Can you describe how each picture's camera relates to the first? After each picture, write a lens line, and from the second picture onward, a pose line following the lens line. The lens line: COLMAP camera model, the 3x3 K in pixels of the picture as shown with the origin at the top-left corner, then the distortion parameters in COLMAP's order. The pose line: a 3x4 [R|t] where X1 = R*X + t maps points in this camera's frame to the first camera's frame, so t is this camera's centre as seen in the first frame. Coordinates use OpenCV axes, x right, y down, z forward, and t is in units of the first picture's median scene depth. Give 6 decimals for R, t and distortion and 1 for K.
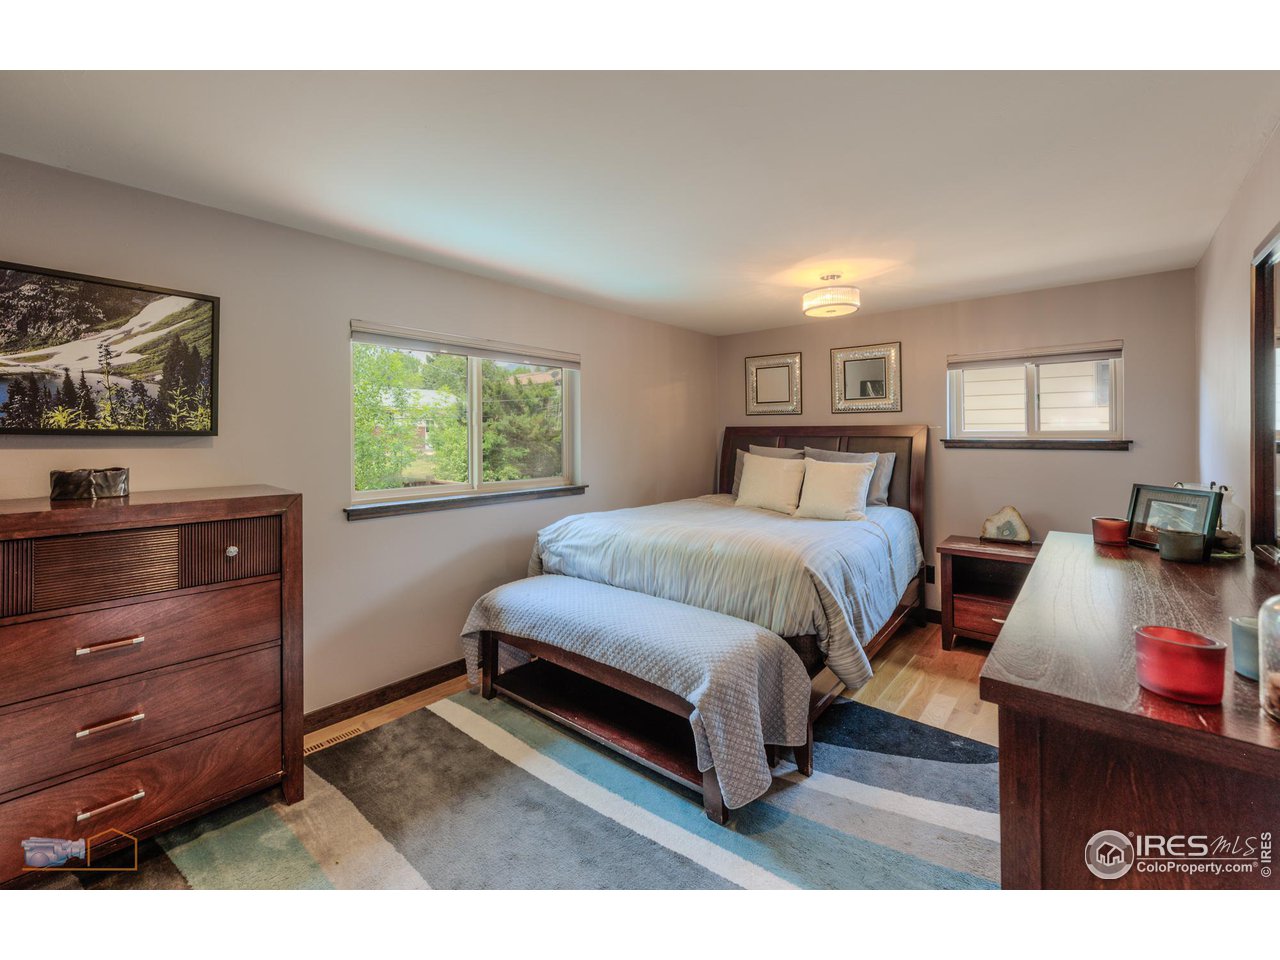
lens RADIAL K [[541.8, 0, 638.7], [0, 541.8, 438.3], [0, 0, 1]] dist [0.002535, 0.000199]
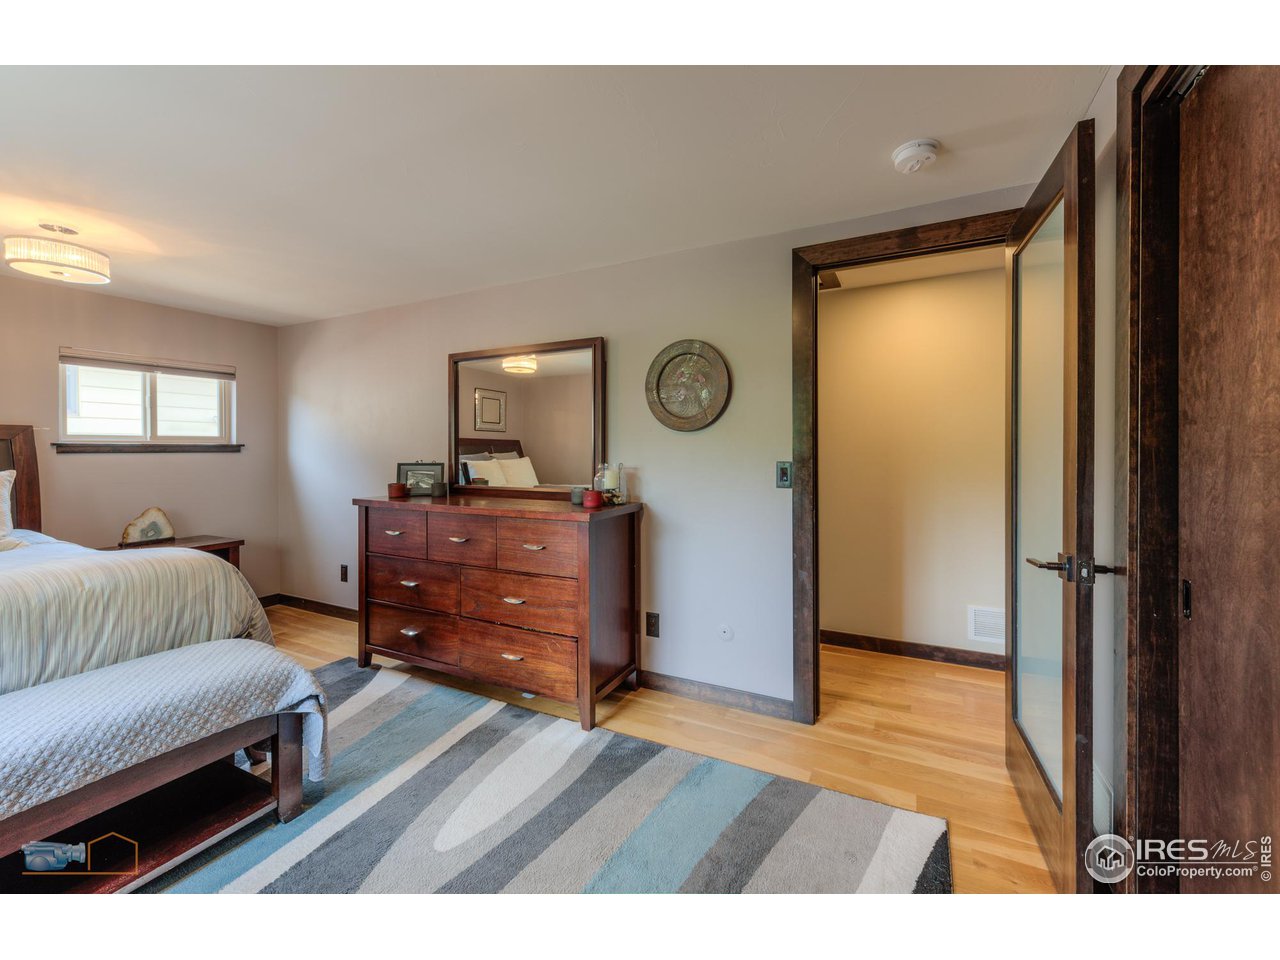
lens RADIAL K [[514.2, 0, 638.8], [0, 514.2, 454.0], [0, 0, 1]] dist [0.000956, -0.000092]
pose [[-0.230311, -0.006942, 0.973092, -0.516102], [0.010495, 0.999899, 0.009617, 0.024907], [-0.973060, 0.012428, -0.230215, 0.340598]]
